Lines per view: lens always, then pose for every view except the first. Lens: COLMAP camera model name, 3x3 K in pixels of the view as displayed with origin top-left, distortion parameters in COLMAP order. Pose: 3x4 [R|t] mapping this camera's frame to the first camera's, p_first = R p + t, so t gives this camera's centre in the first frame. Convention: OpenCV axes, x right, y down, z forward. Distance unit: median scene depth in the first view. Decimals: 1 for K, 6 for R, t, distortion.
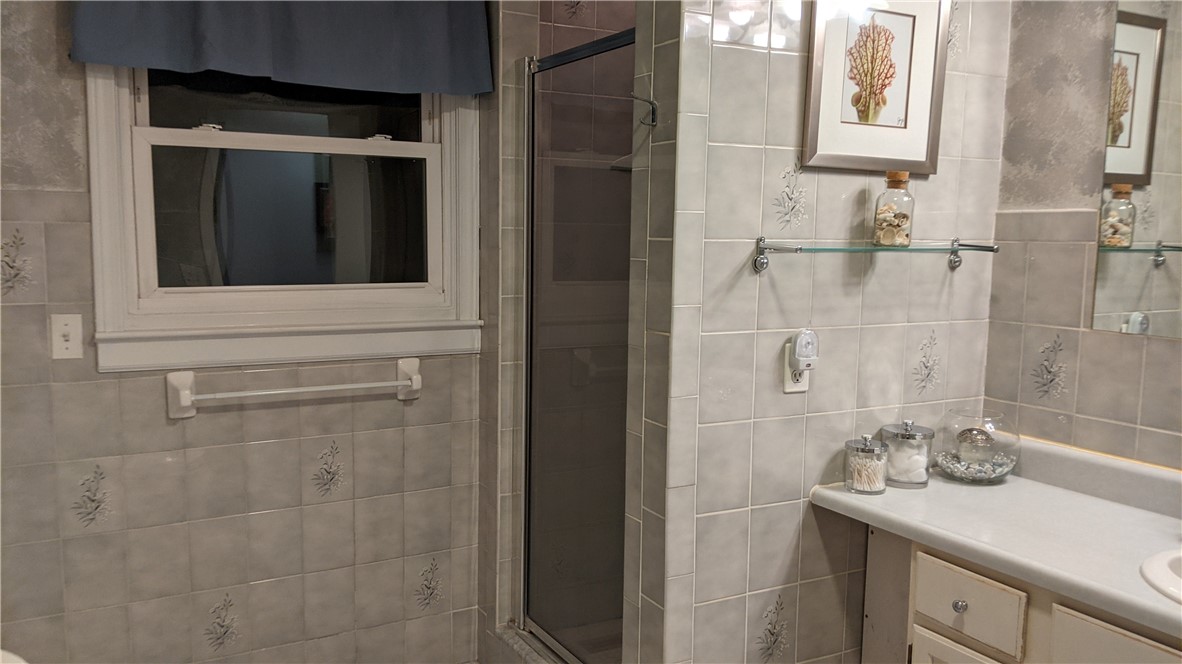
lens RADIAL K [[940.8, 0, 591.0], [0, 940.8, 332.0], [0, 0, 1]] dist [0.009023, -0.006986]
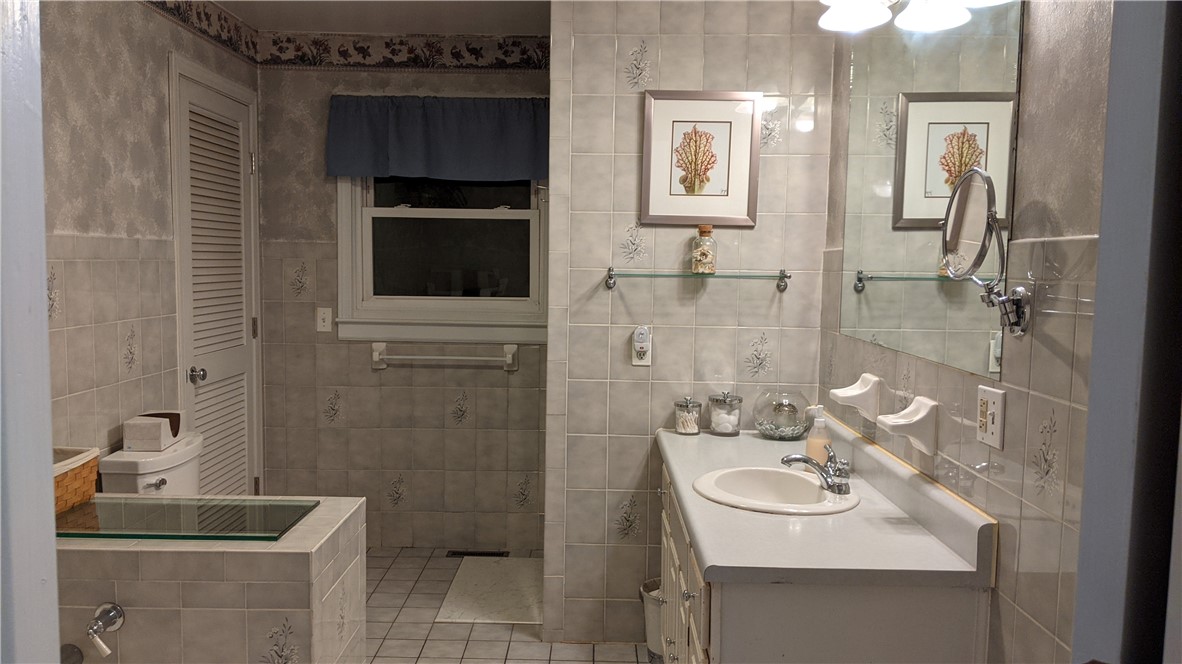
lens RADIAL K [[932.1, 0, 591.0], [0, 932.1, 332.0], [0, 0, 1]] dist [0.144325, -0.273623]
pose [[0.869987, 0.035702, -0.491781, 0.853486], [-0.056780, 0.997994, -0.027995, 0.052851], [0.489795, 0.052278, 0.870269, -0.382041]]
